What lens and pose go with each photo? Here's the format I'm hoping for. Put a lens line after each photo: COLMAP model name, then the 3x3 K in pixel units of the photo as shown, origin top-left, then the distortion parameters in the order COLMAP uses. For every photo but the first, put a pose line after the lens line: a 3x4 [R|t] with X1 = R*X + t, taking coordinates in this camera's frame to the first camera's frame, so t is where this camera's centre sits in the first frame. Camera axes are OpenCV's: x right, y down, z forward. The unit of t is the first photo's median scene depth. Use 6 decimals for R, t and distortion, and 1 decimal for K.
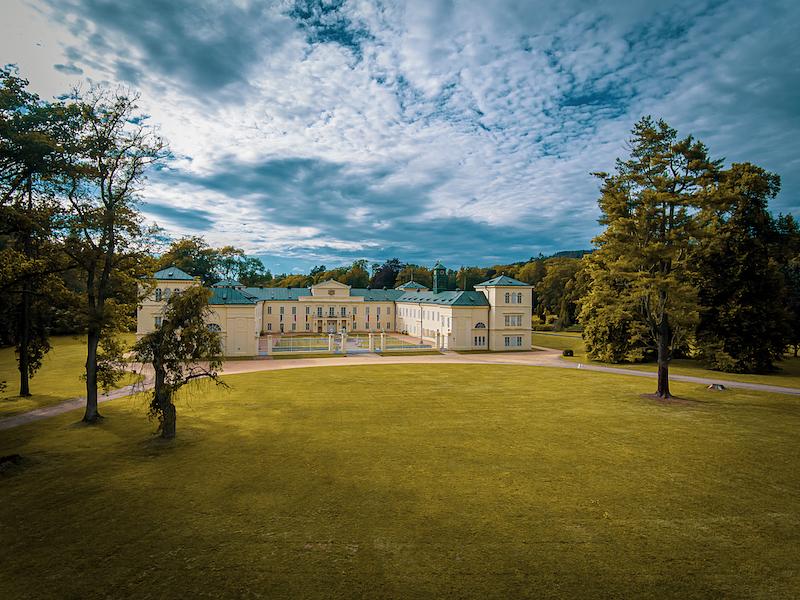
lens RADIAL K [[477.8, 0, 388.9], [0, 477.8, 293.9], [0, 0, 1]] dist [-0.005566, 0.000402]
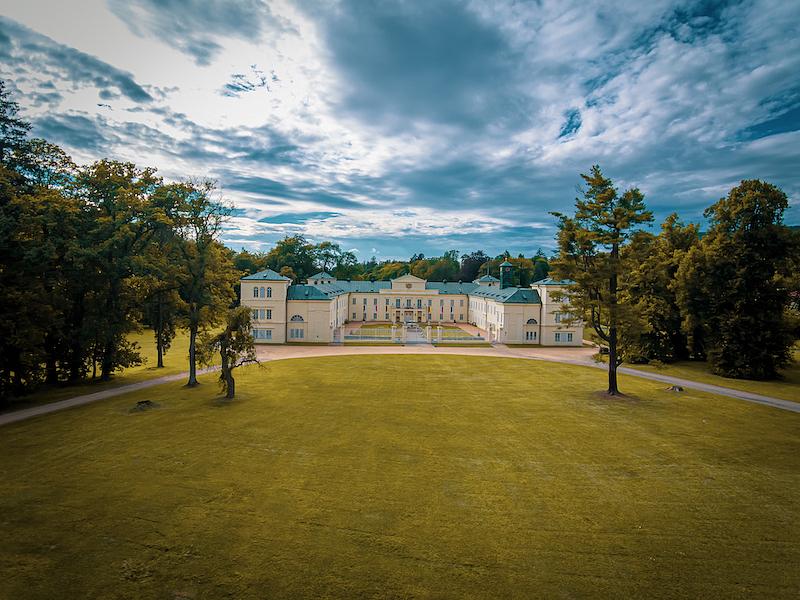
lens RADIAL K [[477.8, 0, 386.2], [0, 477.8, 293.5], [0, 0, 1]] dist [-0.005566, 0.000402]
pose [[0.973173, 0.014536, -0.229615, 0.119551], [-0.006991, 0.999410, 0.033638, -0.032080], [0.229969, -0.031130, 0.972700, -0.128556]]
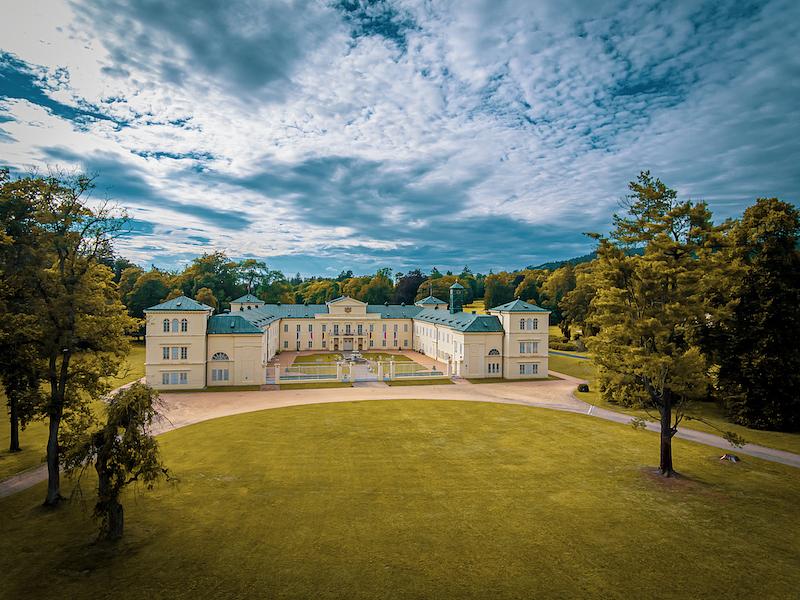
lens RADIAL K [[477.8, 0, 387.8], [0, 477.8, 292.3], [0, 0, 1]] dist [-0.005566, 0.000402]
pose [[0.997693, 0.000586, -0.067892, 0.042706], [-0.000707, 0.999998, -0.001763, -0.054453], [0.067891, 0.001807, 0.997691, 0.019996]]
